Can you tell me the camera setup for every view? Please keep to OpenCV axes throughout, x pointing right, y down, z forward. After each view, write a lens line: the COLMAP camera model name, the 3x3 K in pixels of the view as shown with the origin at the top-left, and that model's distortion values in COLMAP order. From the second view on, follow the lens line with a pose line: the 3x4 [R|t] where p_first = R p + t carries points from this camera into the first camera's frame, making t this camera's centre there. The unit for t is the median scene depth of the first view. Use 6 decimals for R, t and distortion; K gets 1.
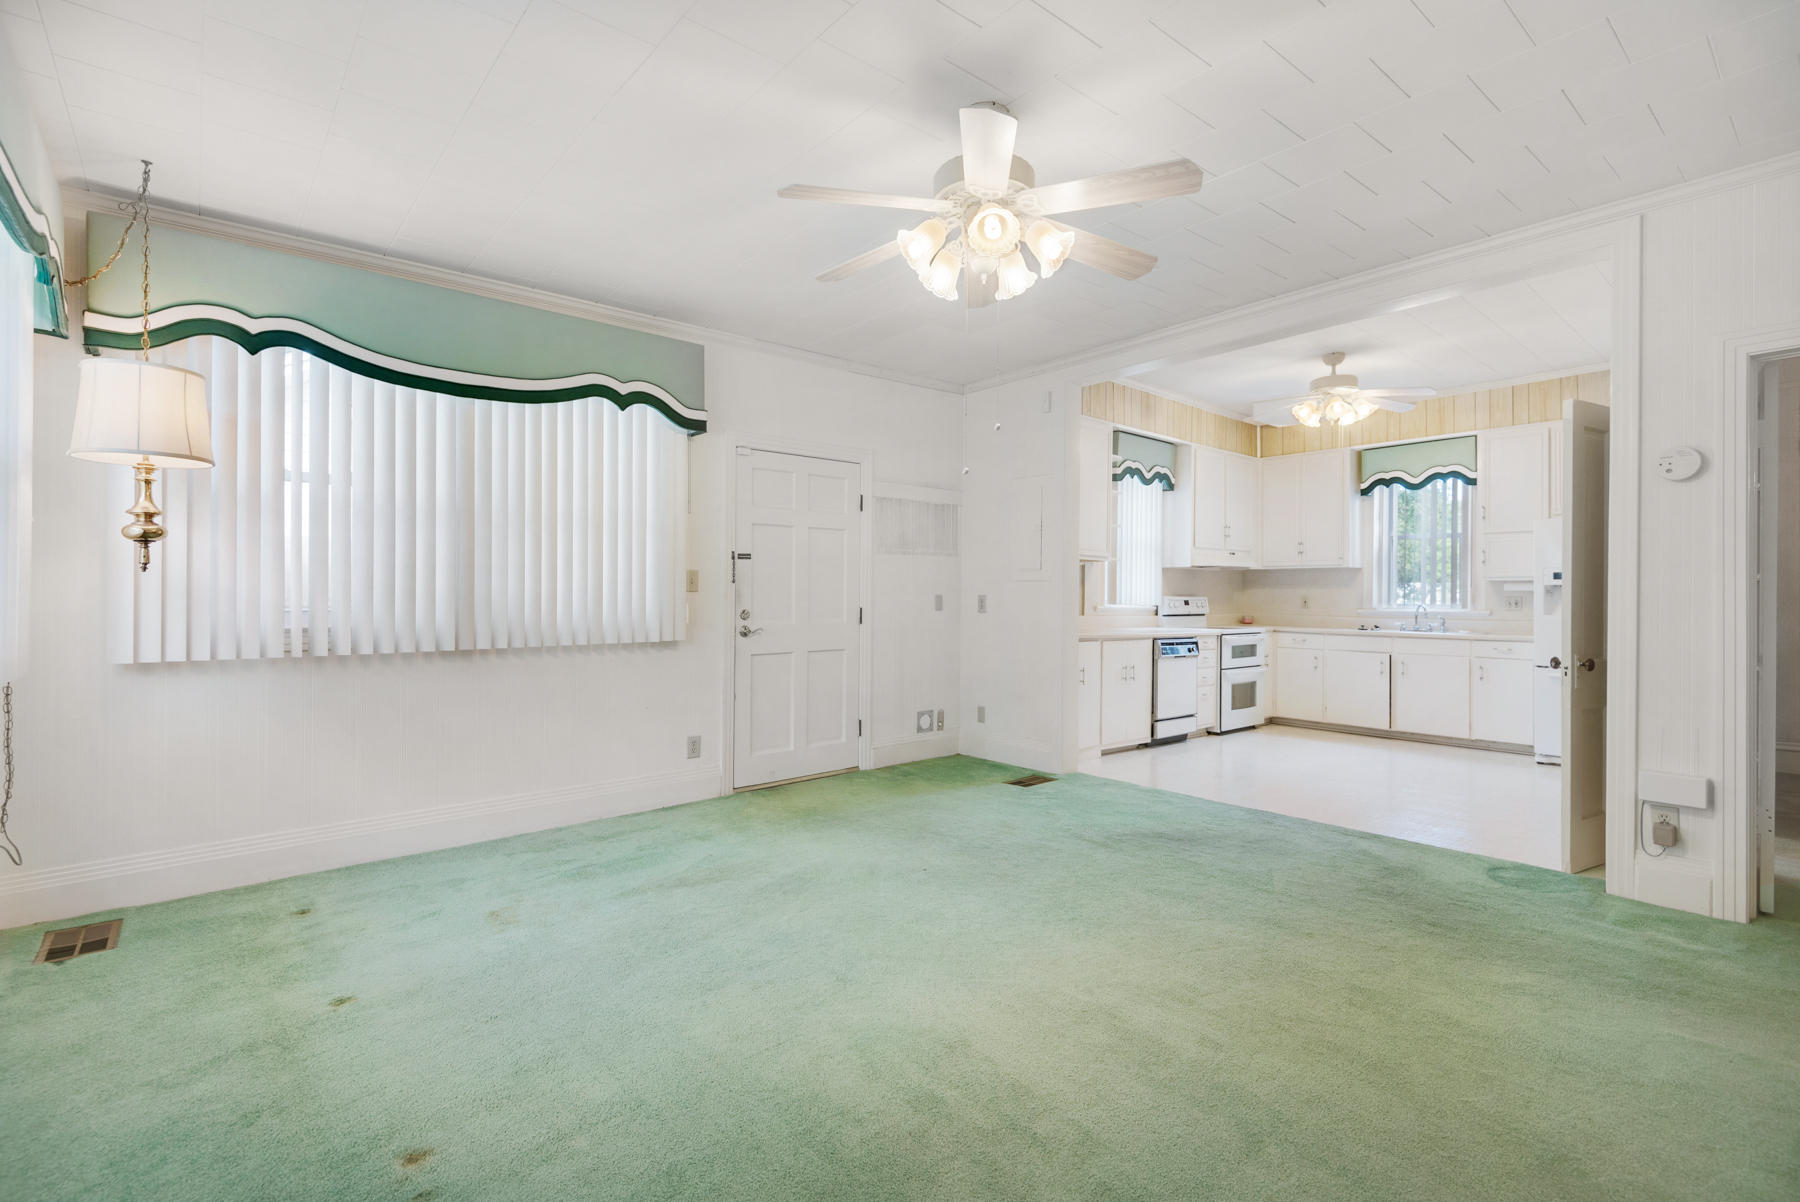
lens RADIAL K [[820.3, 0, 902.7], [0, 820.3, 595.1], [0, 0, 1]] dist [-0.000166, -0.000138]
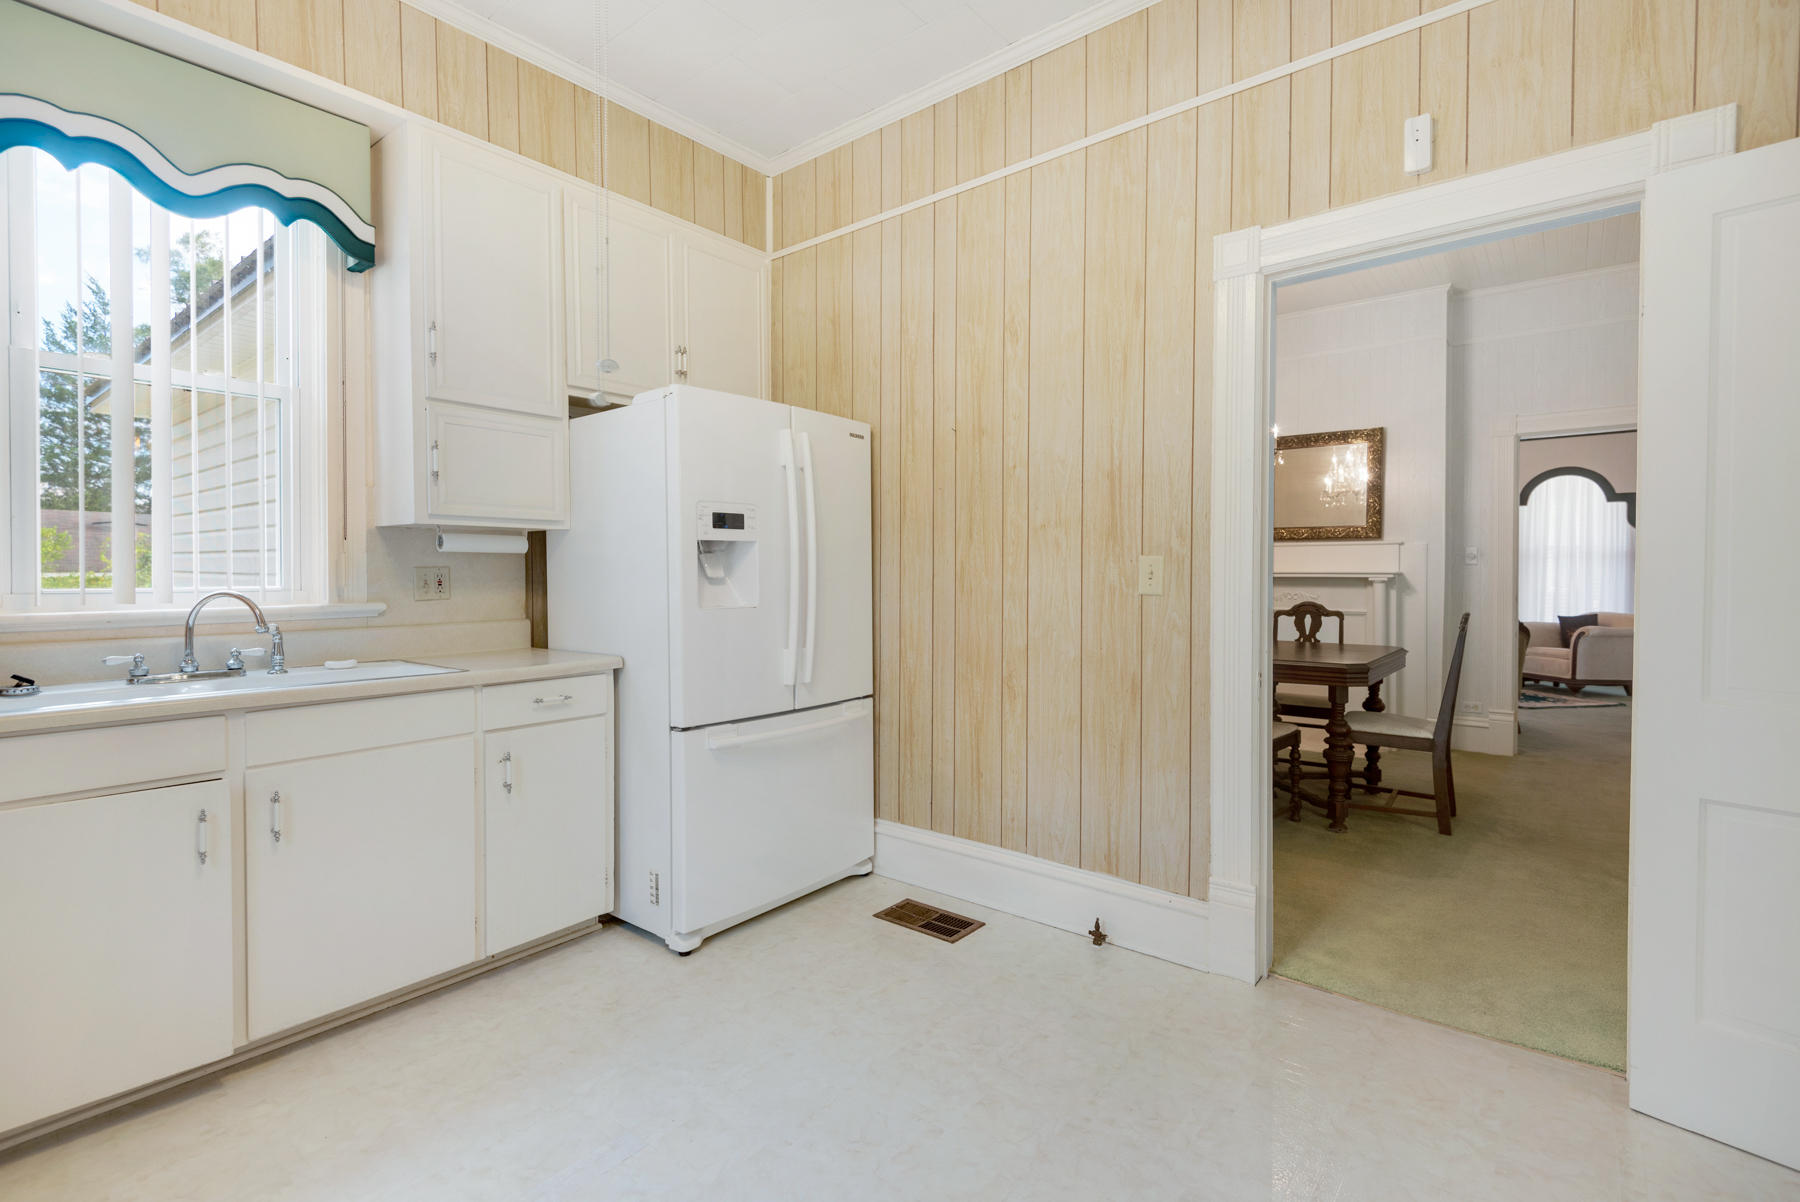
lens RADIAL K [[836.6, 0, 890.8], [0, 836.6, 588.7], [0, 0, 1]] dist [0.001701, 0.000108]
pose [[-0.164488, -0.024489, 0.986075, 0.306007], [-0.000718, 0.999694, 0.024707, 0.002623], [-0.986379, 0.003356, -0.164455, 0.887455]]
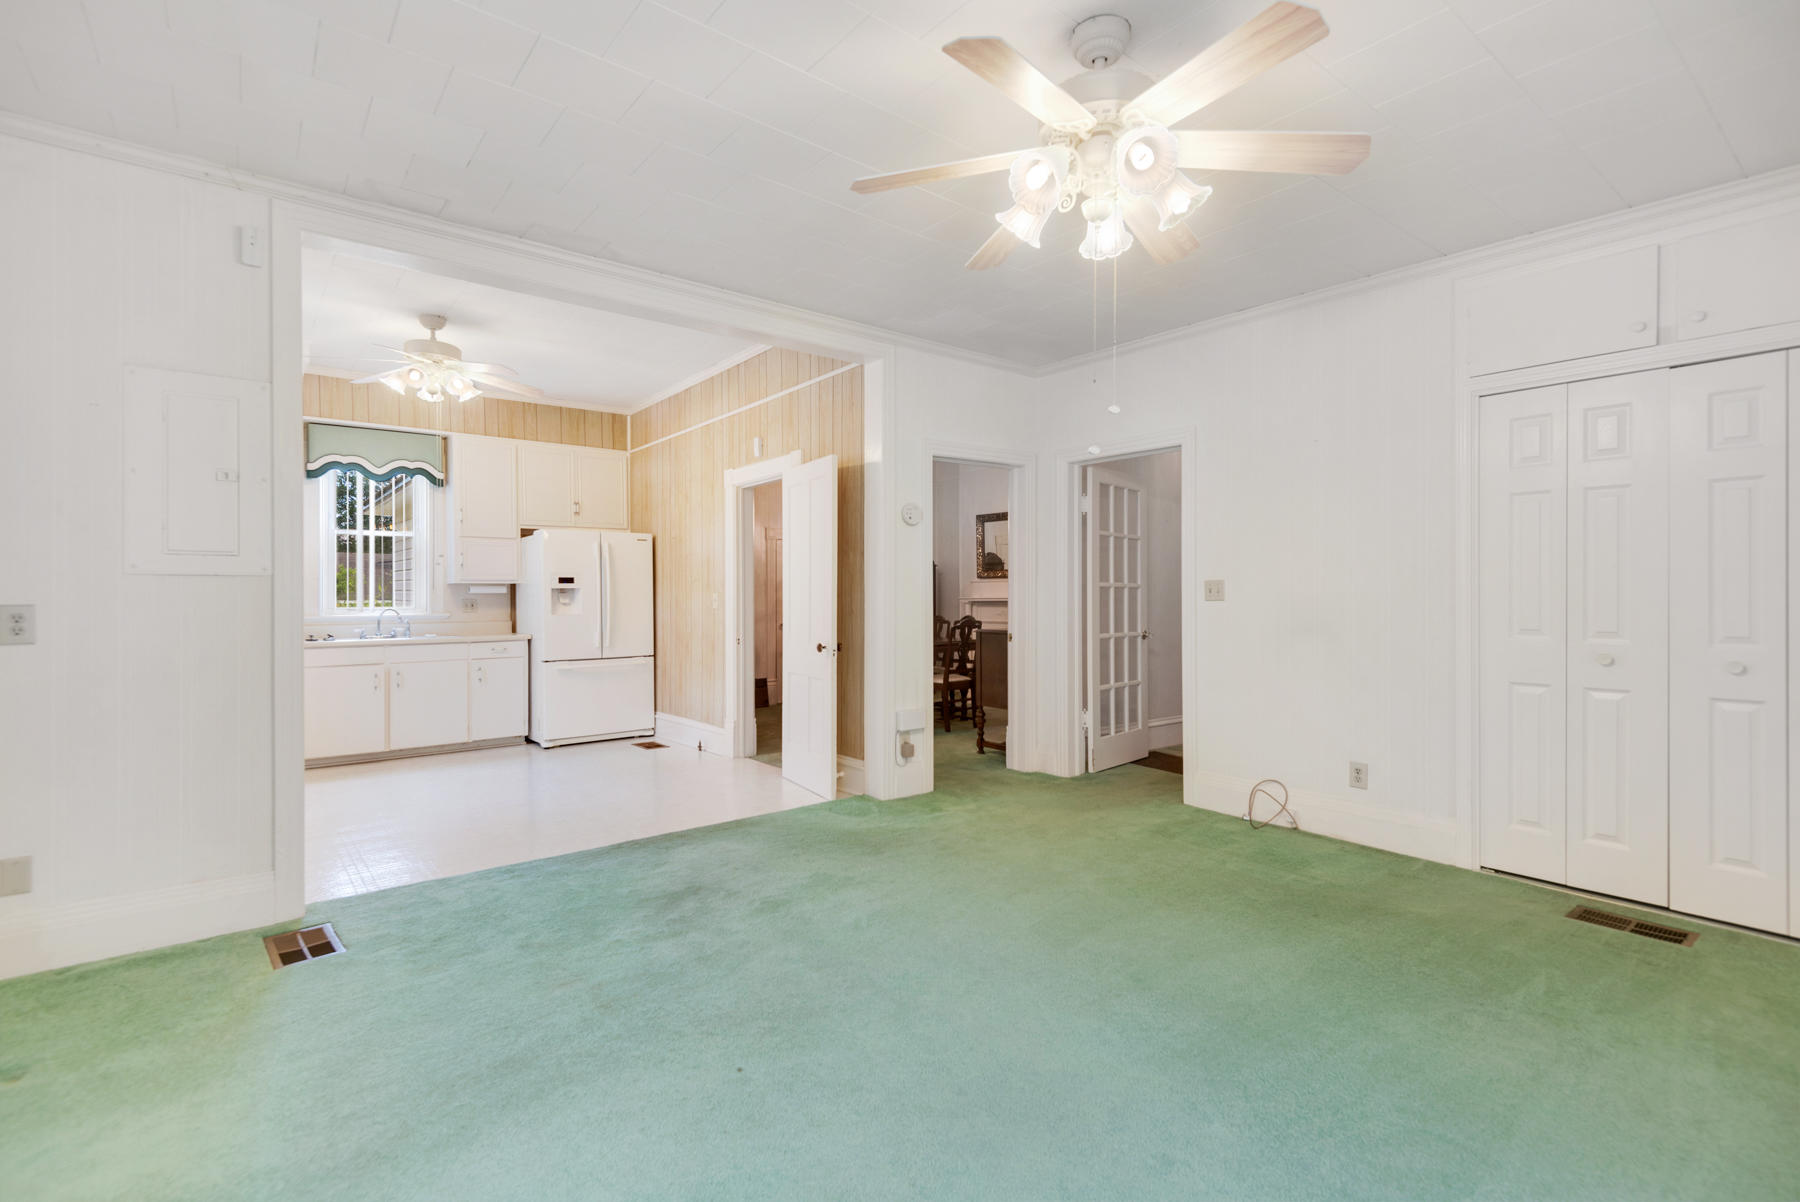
lens RADIAL K [[820.3, 0, 902.7], [0, 820.3, 595.1], [0, 0, 1]] dist [-0.000166, -0.000138]
pose [[0.027305, -0.003255, 0.999622, -0.289934], [0.005670, 0.999979, 0.003101, -0.003222], [-0.999611, 0.005583, 0.027323, 0.448576]]
